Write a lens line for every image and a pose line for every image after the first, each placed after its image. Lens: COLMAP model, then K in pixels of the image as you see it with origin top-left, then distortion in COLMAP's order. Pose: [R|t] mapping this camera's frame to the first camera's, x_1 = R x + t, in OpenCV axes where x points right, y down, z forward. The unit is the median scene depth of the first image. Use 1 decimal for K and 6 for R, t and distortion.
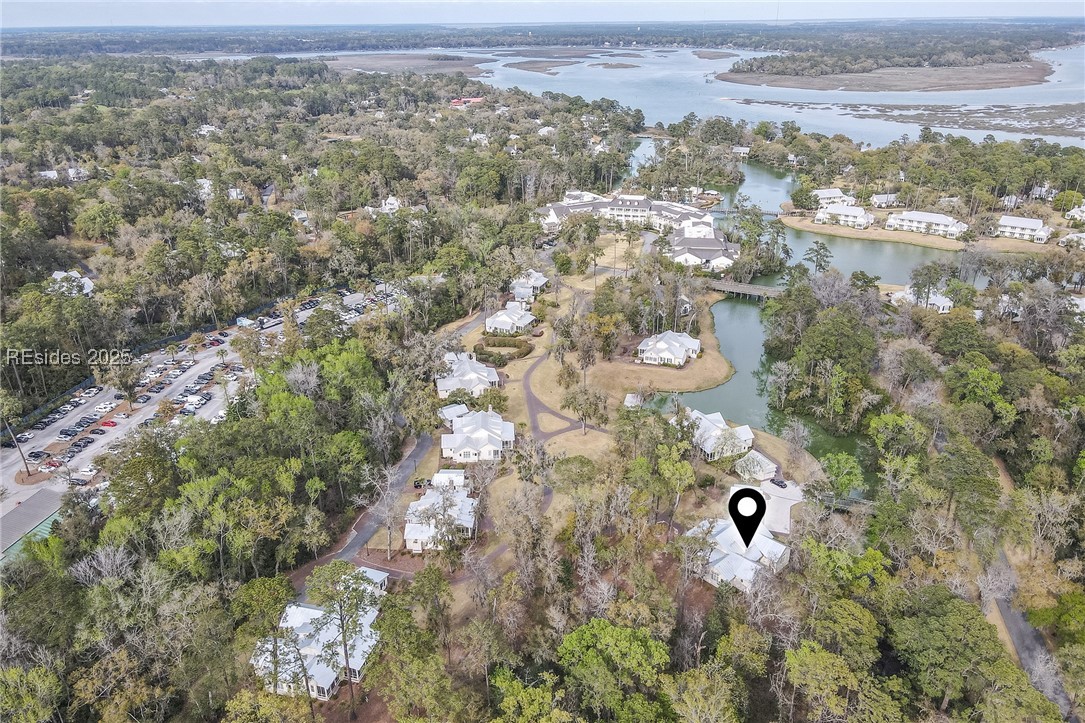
lens RADIAL K [[795.0, 0, 542.5], [0, 795.0, 361.5], [0, 0, 1]] dist [-0.002651, 0.038644]
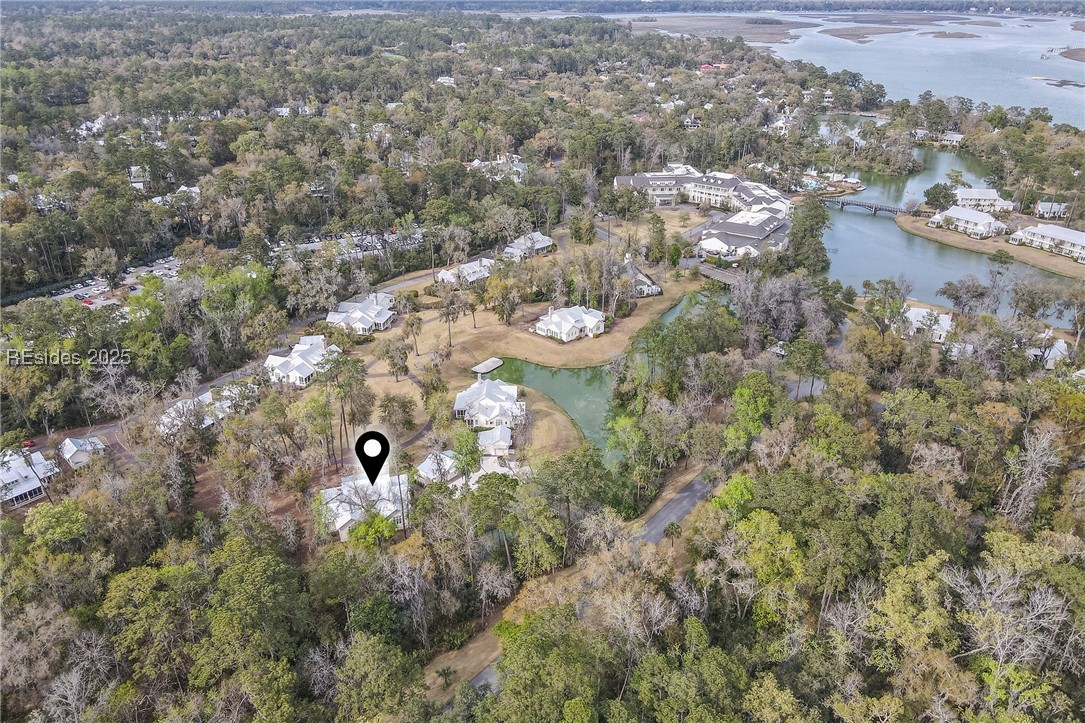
lens RADIAL K [[795.7, 0, 542.5], [0, 795.7, 361.5], [0, 0, 1]] dist [0.006013, 0.026330]
pose [[0.915694, 0.182876, -0.357857, 0.467006], [-0.168440, 0.983123, 0.071396, -0.032829], [0.364874, -0.005100, 0.931043, 0.065804]]
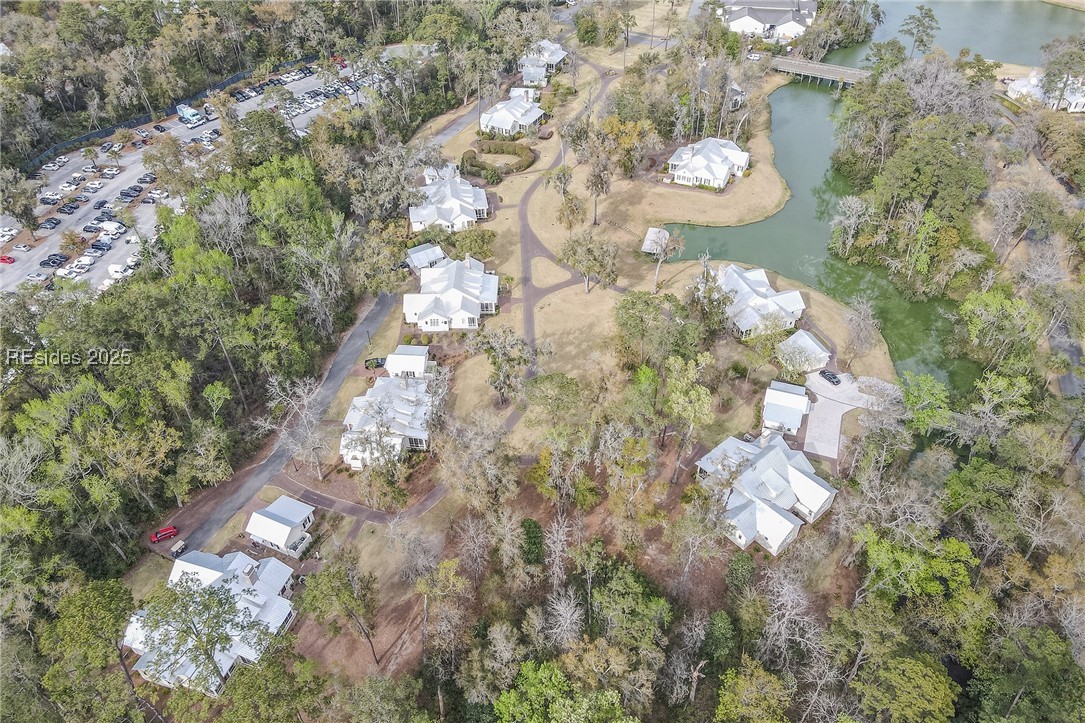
lens RADIAL K [[795.7, 0, 542.5], [0, 795.7, 361.5], [0, 0, 1]] dist [0.006013, 0.026330]
pose [[0.998368, 0.032184, -0.047178, 0.036786], [-0.016088, 0.951122, 0.308396, -0.066817], [0.054797, -0.307134, 0.950087, 0.173491]]
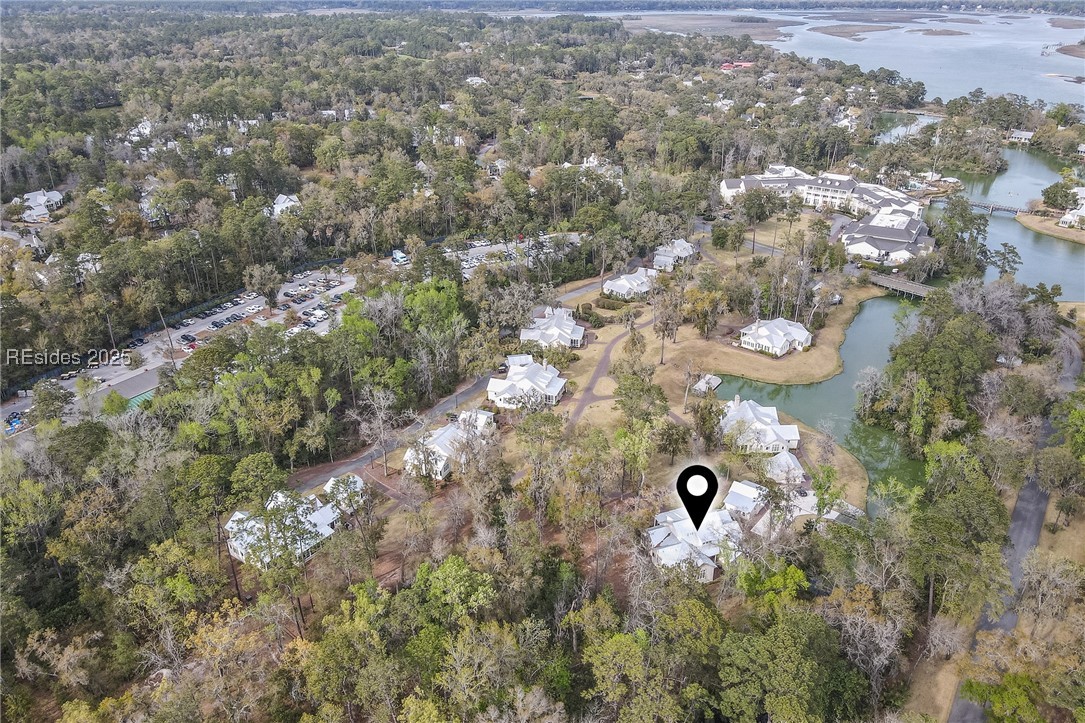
lens RADIAL K [[795.0, 0, 542.5], [0, 795.0, 361.5], [0, 0, 1]] dist [-0.002651, 0.038644]
pose [[0.932336, 0.165254, -0.321621, 0.200896], [-0.151576, 0.986152, 0.067302, -0.008367], [0.328289, -0.013998, 0.944473, 0.019305]]
